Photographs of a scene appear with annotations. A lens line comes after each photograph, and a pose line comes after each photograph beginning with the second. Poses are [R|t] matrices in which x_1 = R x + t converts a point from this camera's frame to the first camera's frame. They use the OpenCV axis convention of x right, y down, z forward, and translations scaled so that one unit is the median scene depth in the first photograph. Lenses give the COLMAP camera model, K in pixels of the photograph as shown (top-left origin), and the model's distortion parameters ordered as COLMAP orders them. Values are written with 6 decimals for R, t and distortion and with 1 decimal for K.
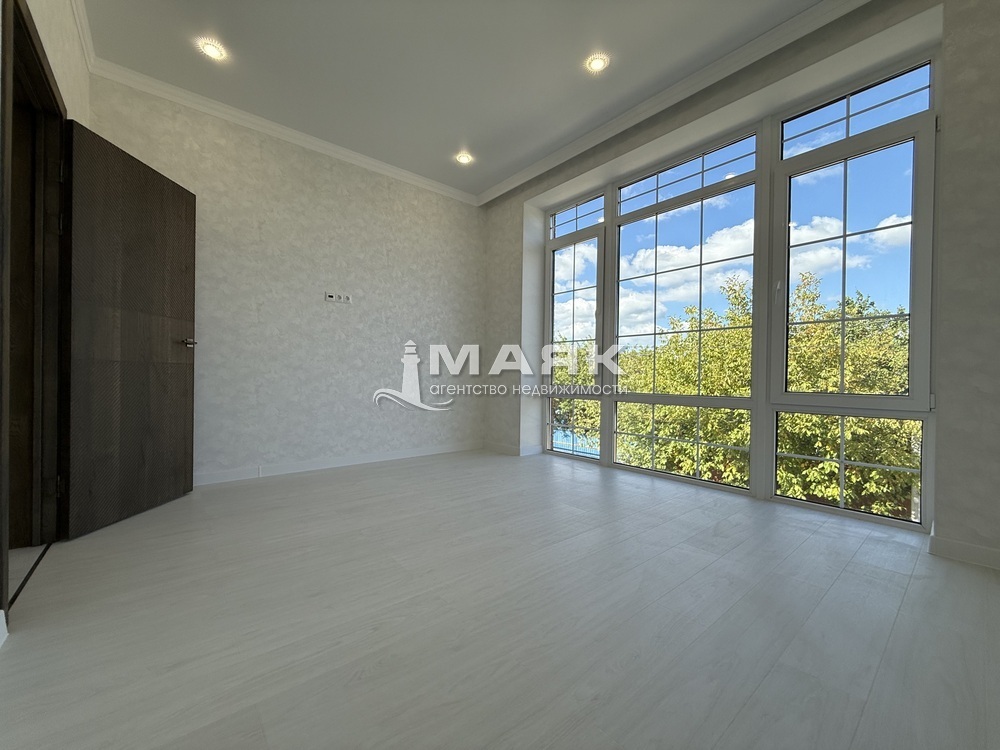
lens RADIAL K [[404.1, 0, 500.0], [0, 404.1, 375.0], [0, 0, 1]] dist [-0.004001, -0.000179]
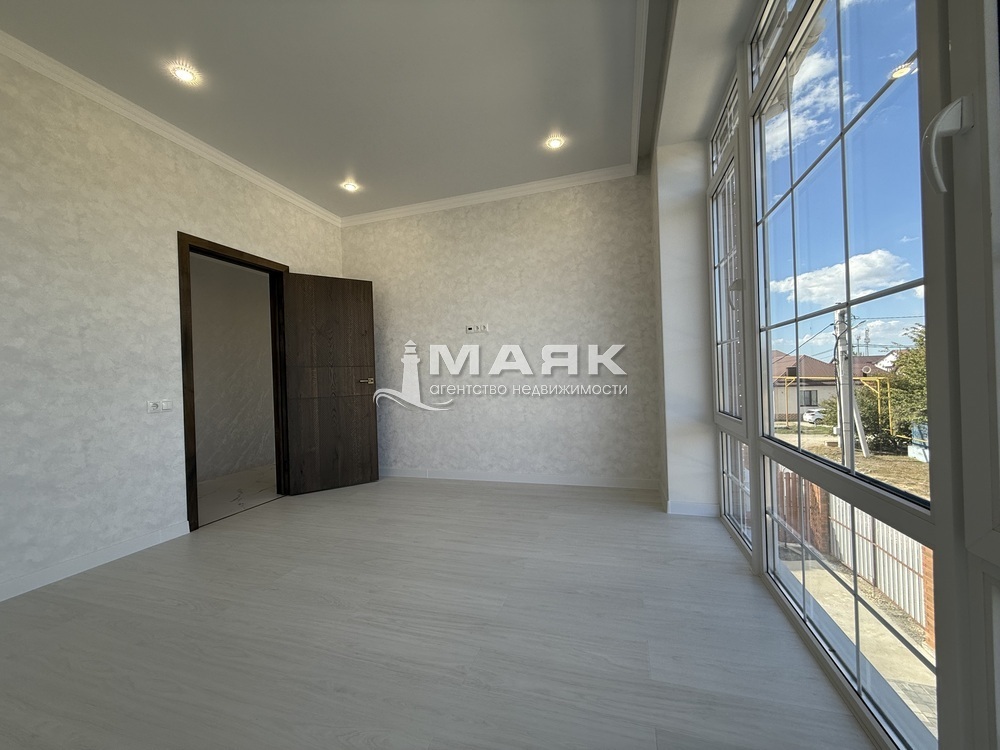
lens RADIAL K [[404.1, 0, 500.0], [0, 404.1, 375.0], [0, 0, 1]] dist [-0.004001, -0.000179]
pose [[0.526637, -0.034710, -0.849381, 0.613141], [0.043812, 0.998946, -0.013657, -0.048117], [0.848961, -0.030021, 0.527603, 0.491813]]
